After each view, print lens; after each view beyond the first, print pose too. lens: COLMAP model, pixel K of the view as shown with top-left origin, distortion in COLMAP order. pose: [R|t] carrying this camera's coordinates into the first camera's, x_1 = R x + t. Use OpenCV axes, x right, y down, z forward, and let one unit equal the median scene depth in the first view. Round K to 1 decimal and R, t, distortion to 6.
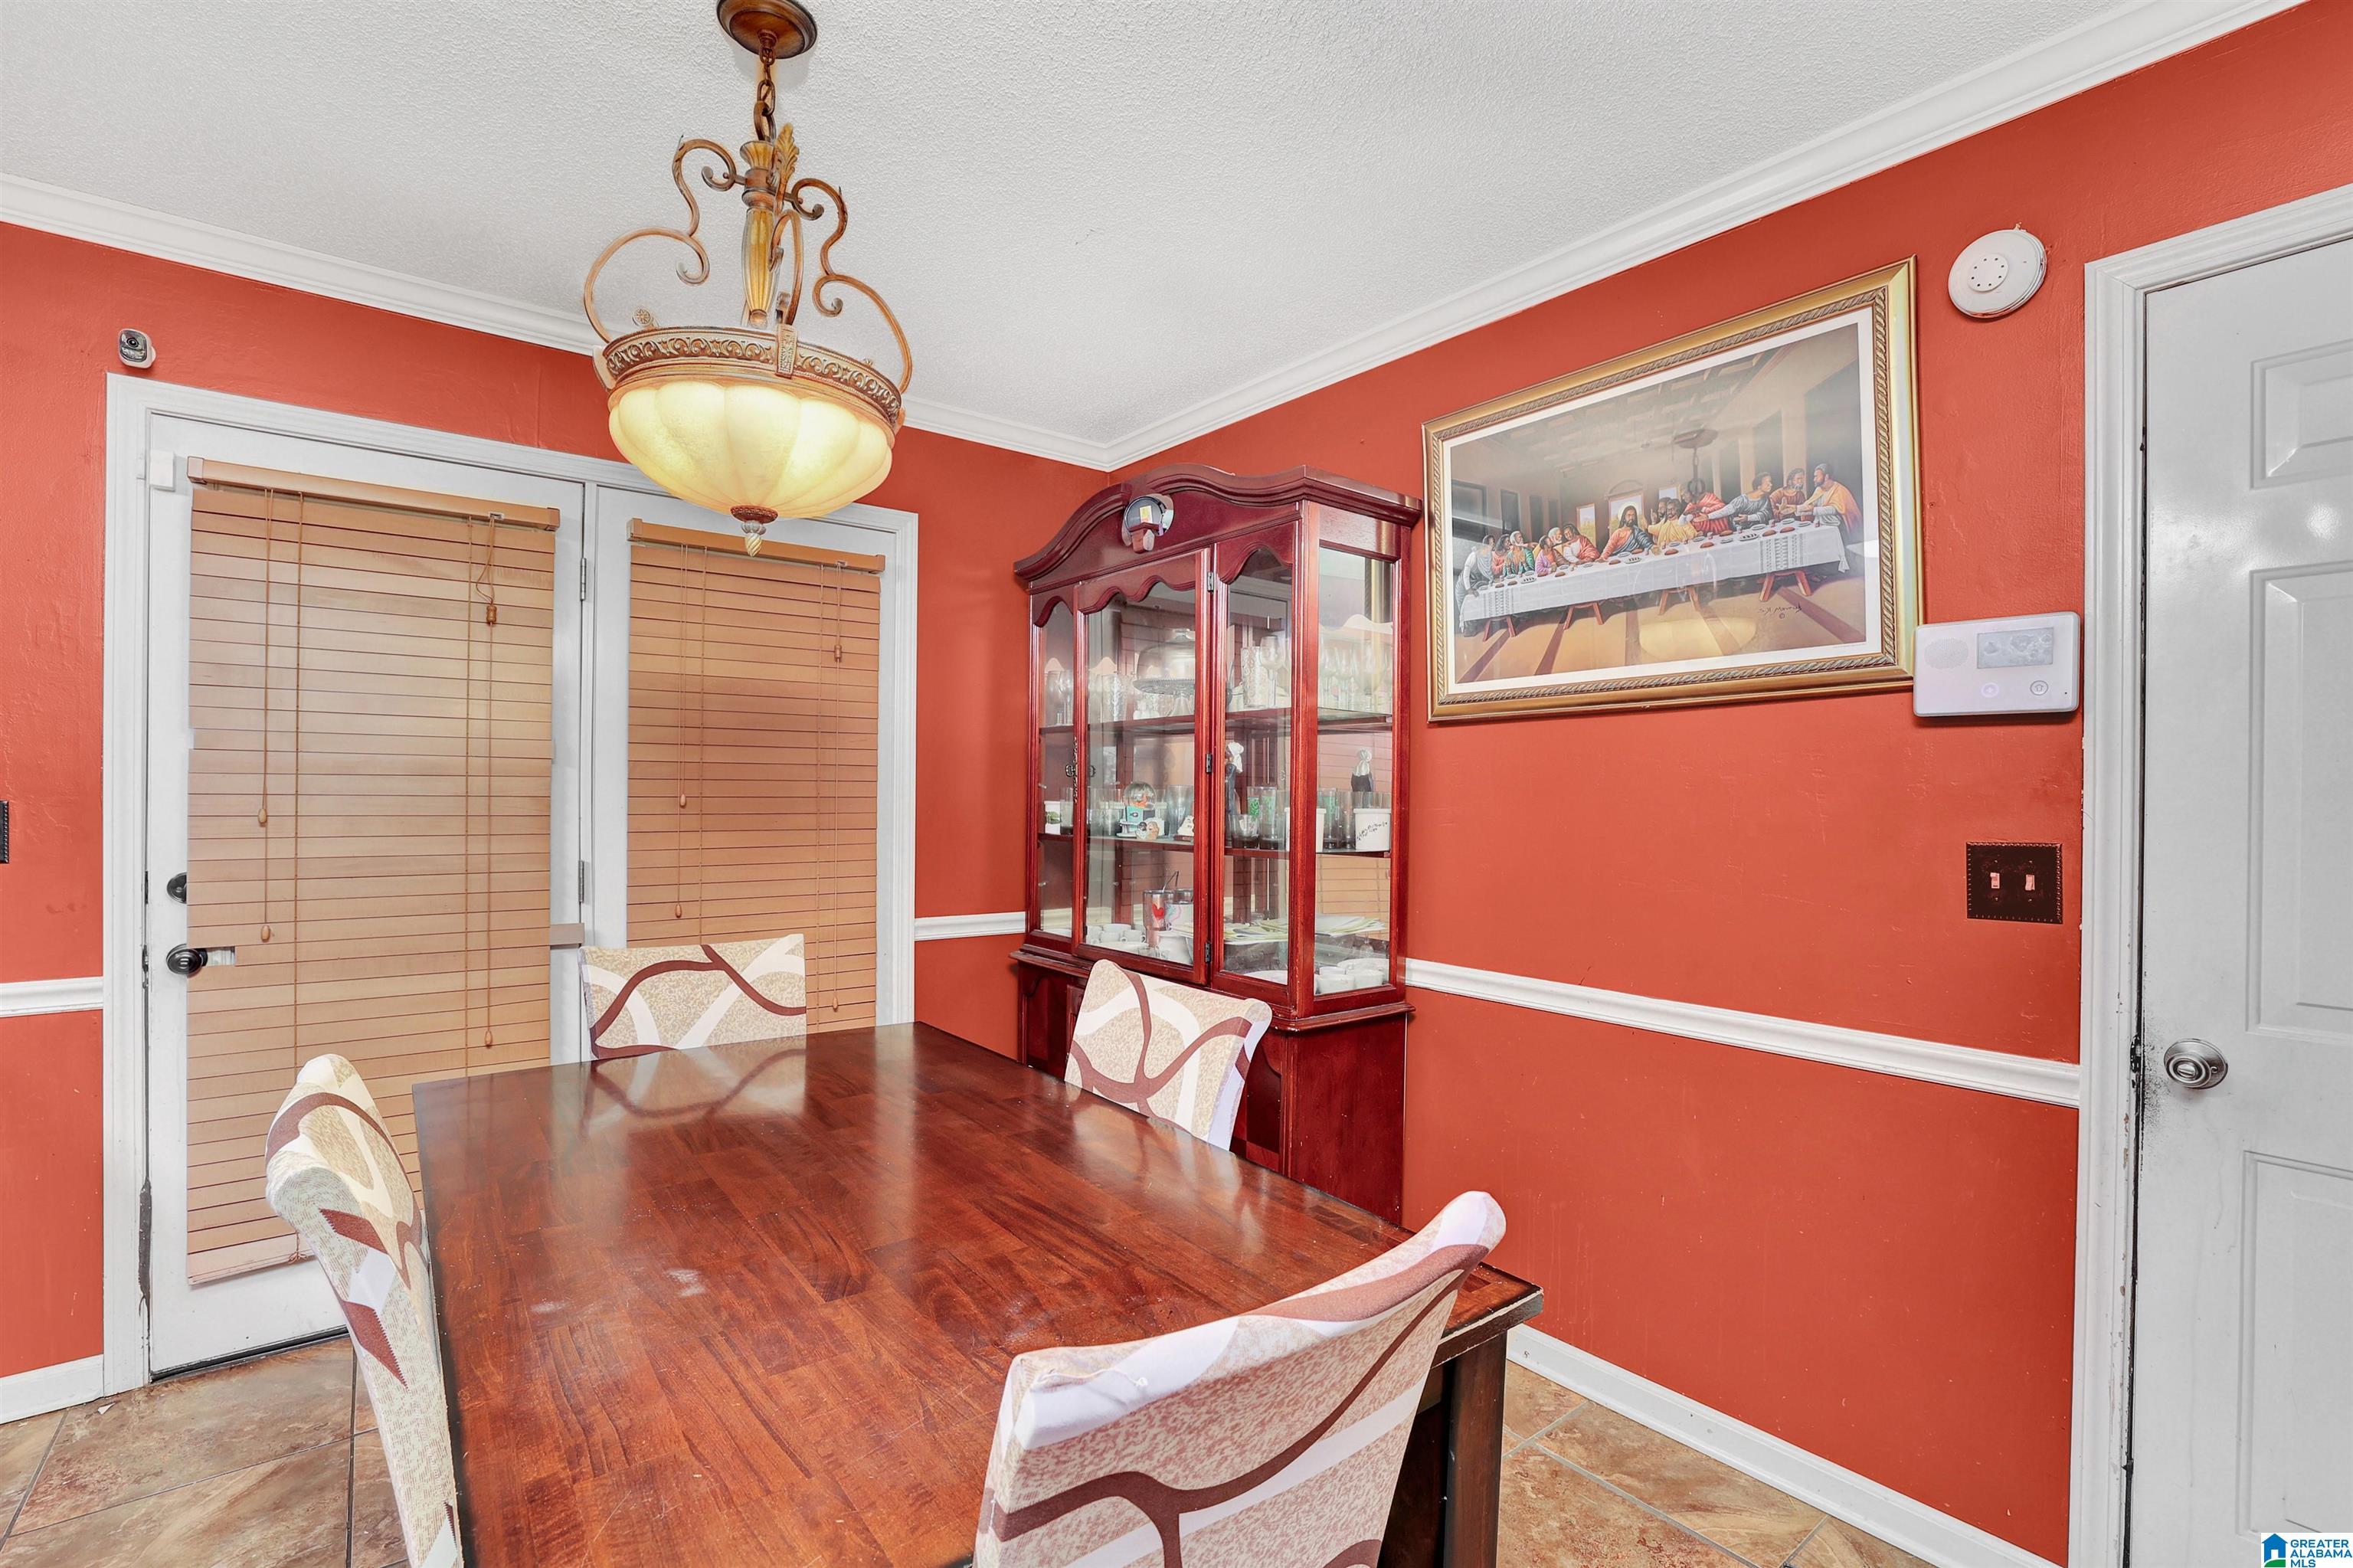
lens RADIAL K [[1021.7, 0, 1171.3], [0, 1021.7, 781.8], [0, 0, 1]] dist [0.002906, 0.000280]
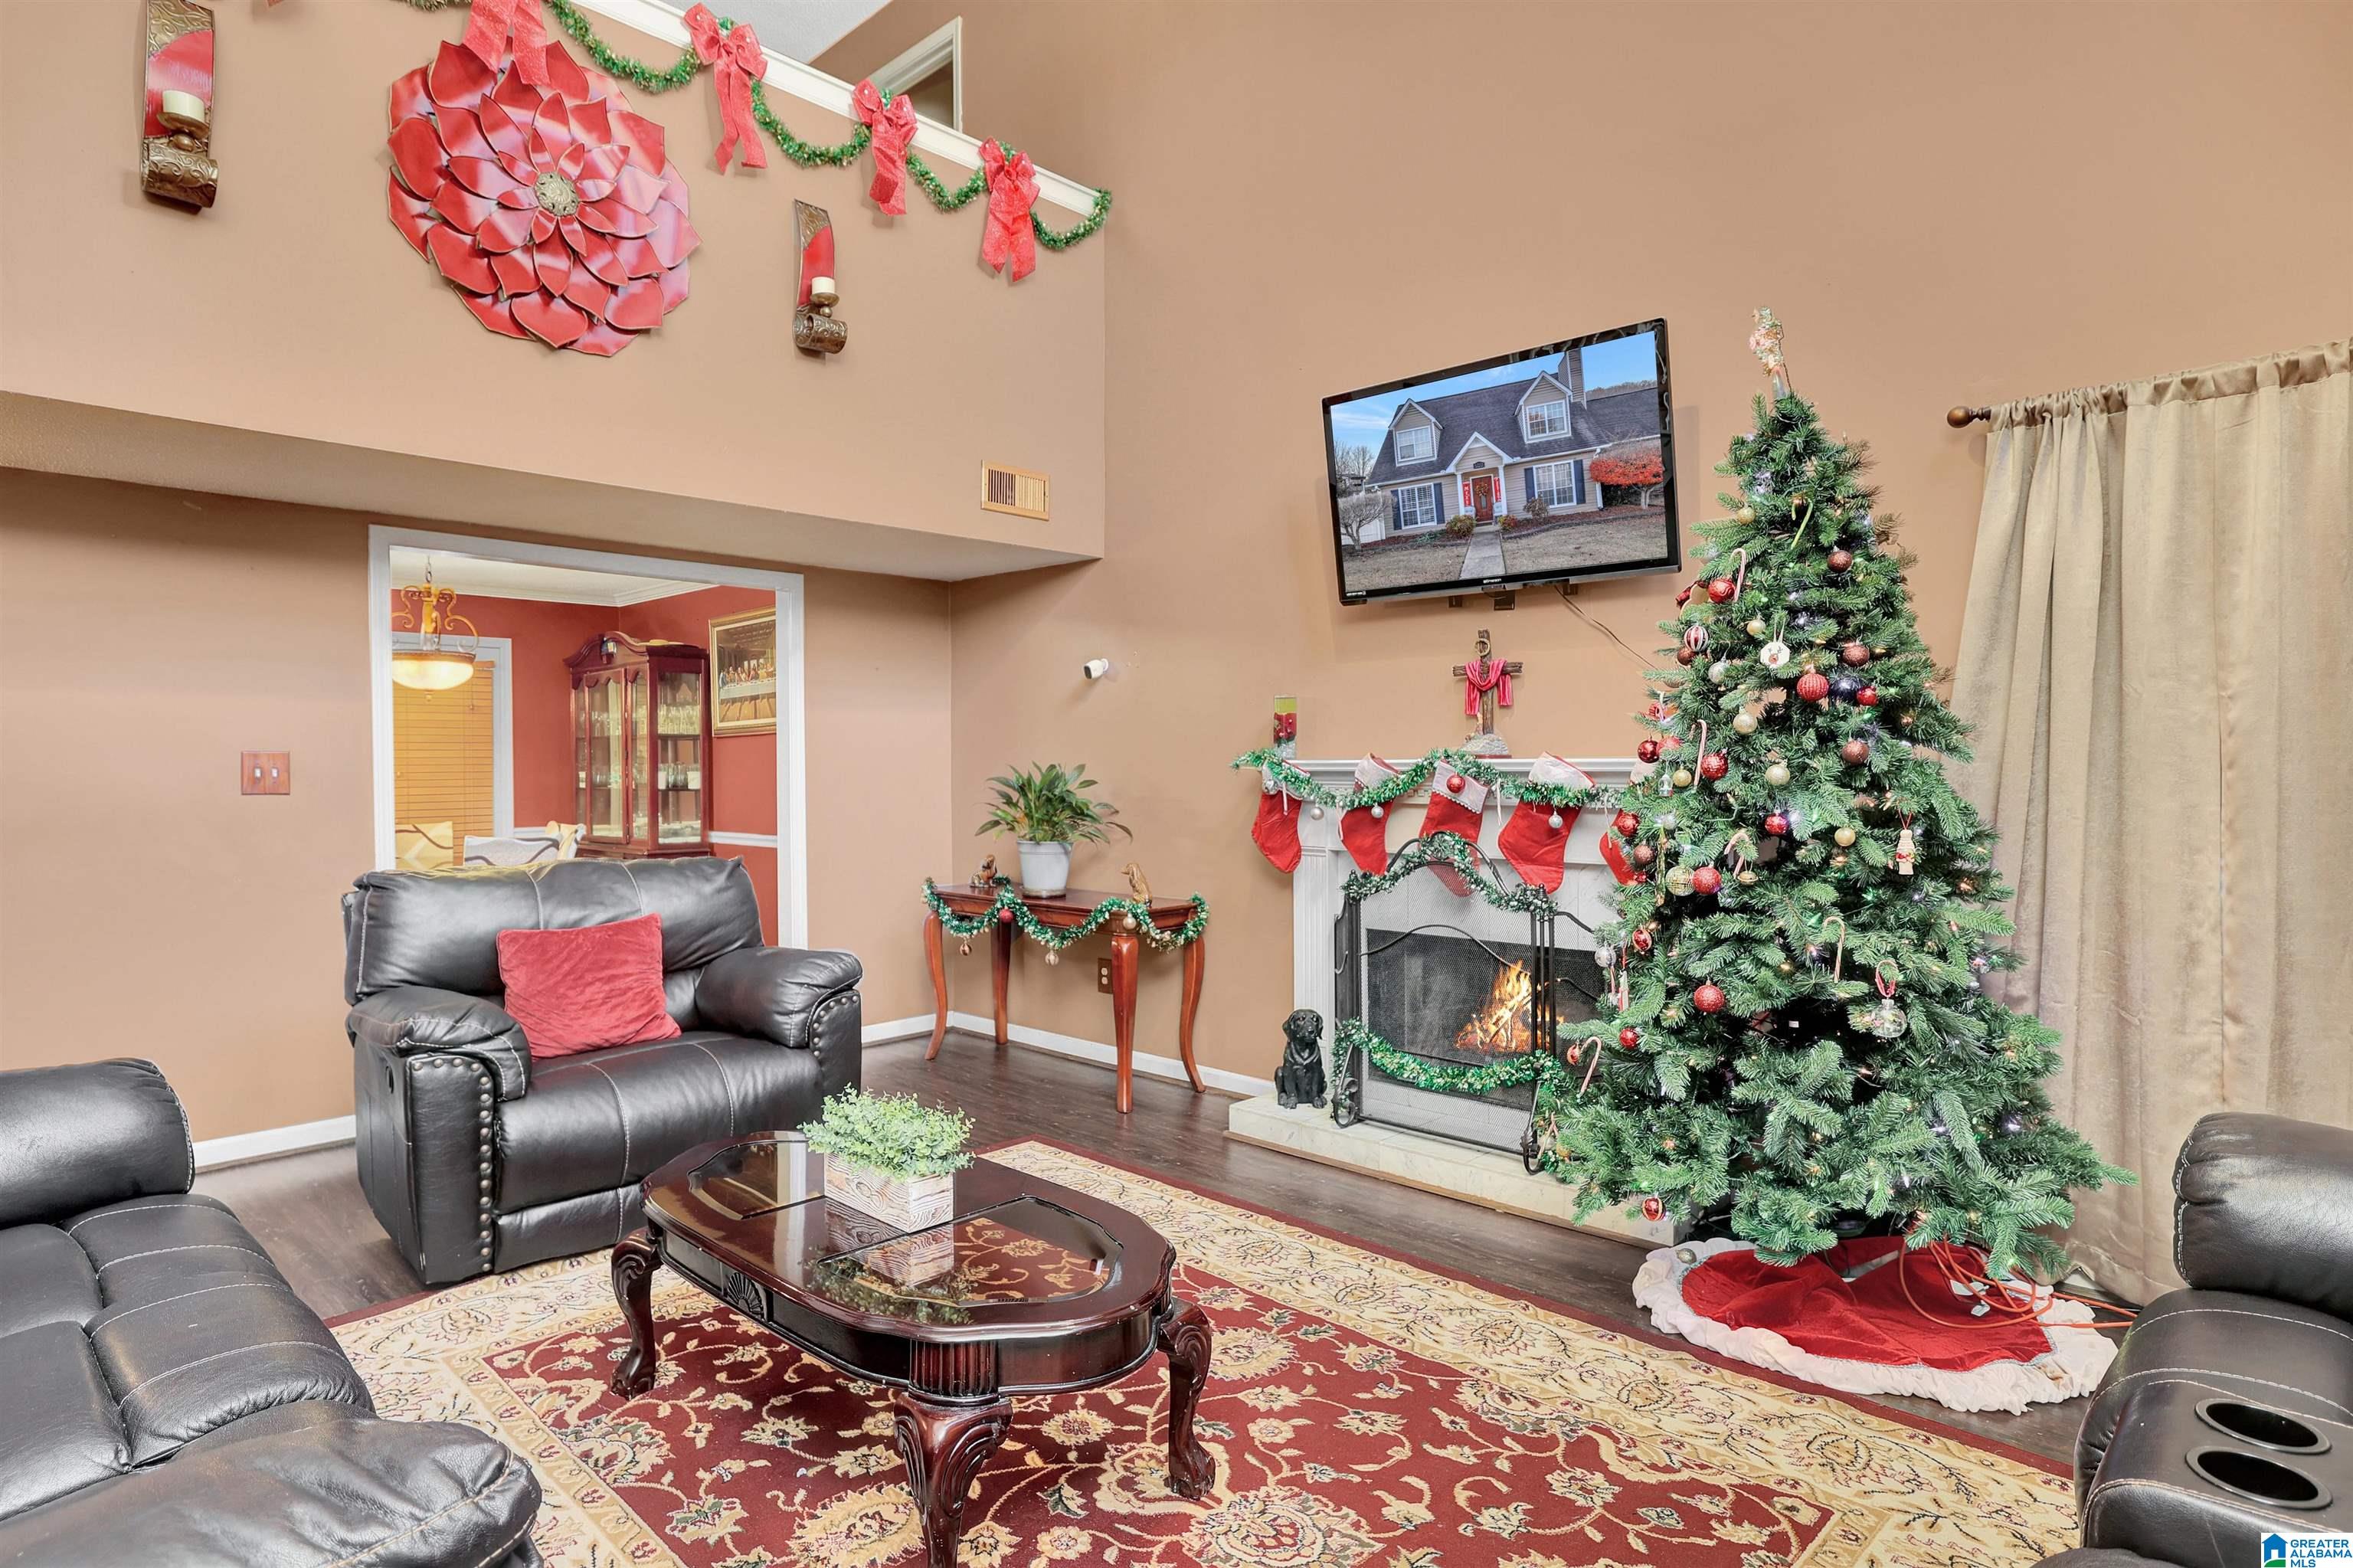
lens RADIAL K [[1287.5, 0, 1185.5], [0, 1287.5, 780.9], [0, 0, 1]] dist [-0.001038, 0.000109]
pose [[0.990703, -0.016525, 0.135035, 0.961267], [0.014188, 0.999733, 0.018250, 0.007963], [-0.135301, -0.016165, 0.990673, -2.288283]]
